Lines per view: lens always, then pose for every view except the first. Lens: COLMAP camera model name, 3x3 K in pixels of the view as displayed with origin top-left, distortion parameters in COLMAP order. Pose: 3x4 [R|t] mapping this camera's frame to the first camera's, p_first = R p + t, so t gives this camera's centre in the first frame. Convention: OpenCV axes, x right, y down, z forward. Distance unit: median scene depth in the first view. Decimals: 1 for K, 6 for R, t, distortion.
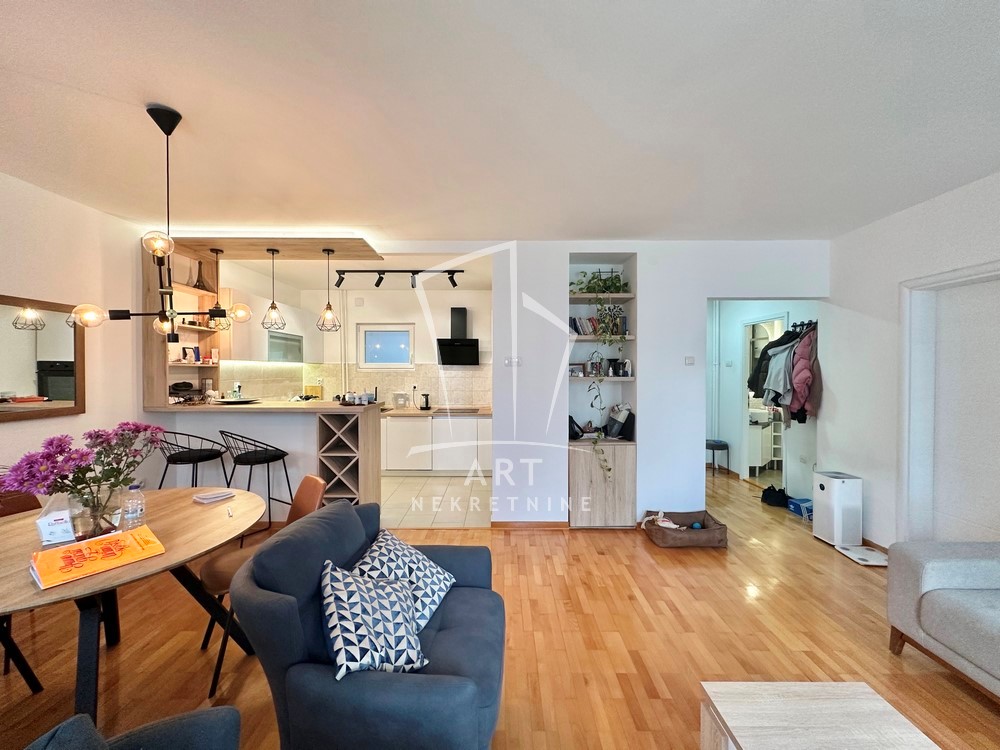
lens RADIAL K [[393.3, 0, 496.5], [0, 393.3, 369.0], [0, 0, 1]] dist [-0.002422, 0.000116]
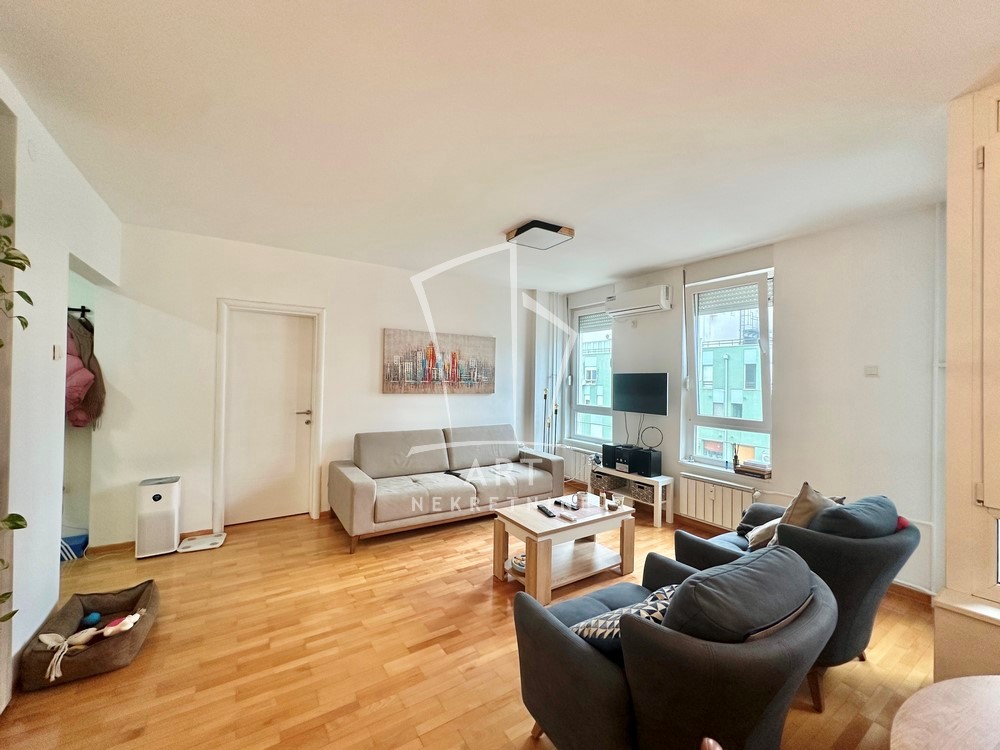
lens RADIAL K [[393.3, 0, 502.1], [0, 393.3, 376.3], [0, 0, 1]] dist [-0.002422, 0.000116]
pose [[-0.559866, -0.006343, 0.828559, -0.432817], [-0.019024, 0.999805, -0.005201, 0.006200], [-0.828365, -0.018675, -0.559877, 0.958458]]
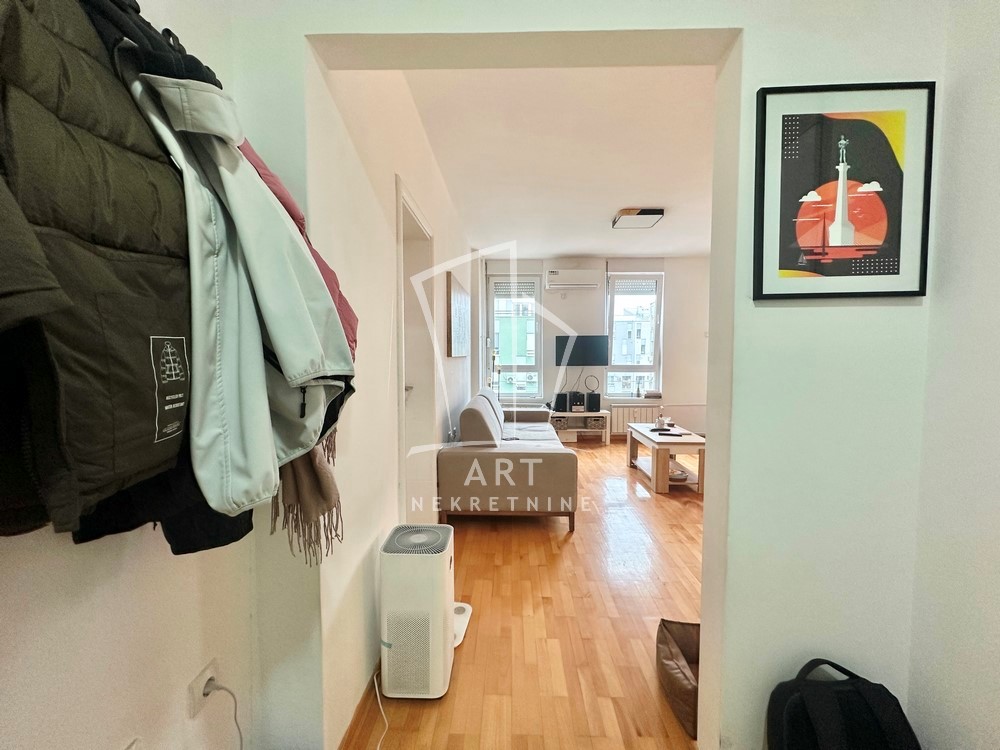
lens RADIAL K [[393.3, 0, 497.2], [0, 393.3, 375.4], [0, 0, 1]] dist [-0.002422, 0.000116]
pose [[-0.999398, -0.001267, 0.034673, 0.846663], [0.000786, 0.998251, 0.059120, 0.057123], [-0.034687, 0.059112, -0.997649, 1.644040]]
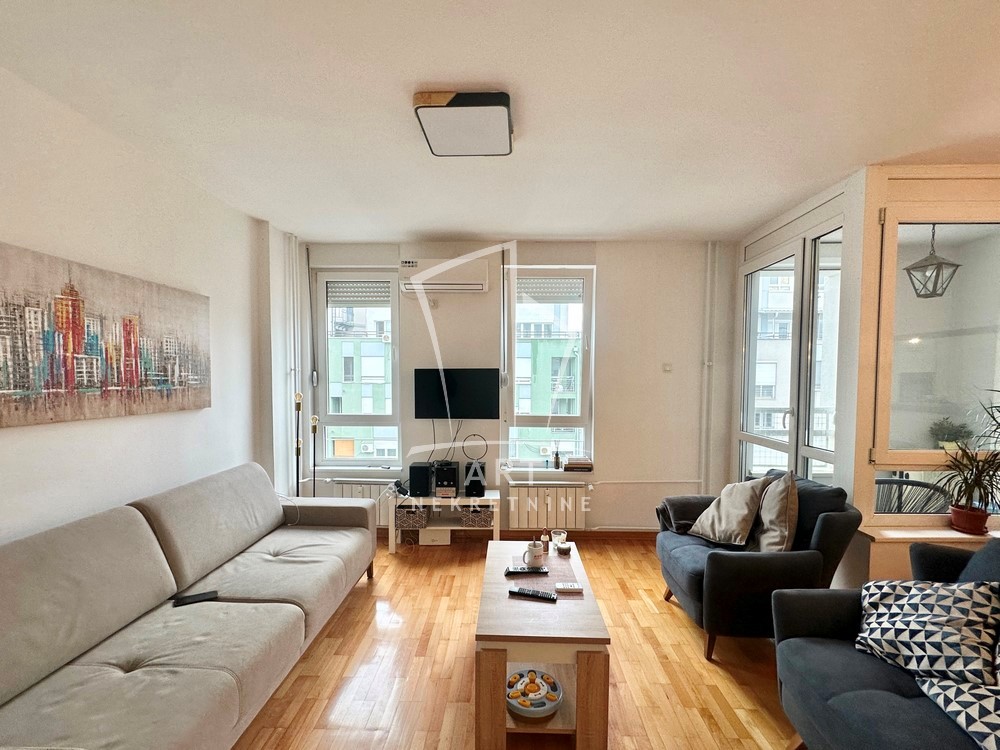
lens RADIAL K [[425.0, 0, 501.0], [0, 425.0, 395.8], [0, 0, 1]] dist [-0.003952, 0.000318]
pose [[-0.999867, -0.006114, 0.015131, 0.352858], [-0.005427, 0.998971, 0.045020, 0.000808], [-0.015391, 0.044932, -0.998871, 0.953276]]
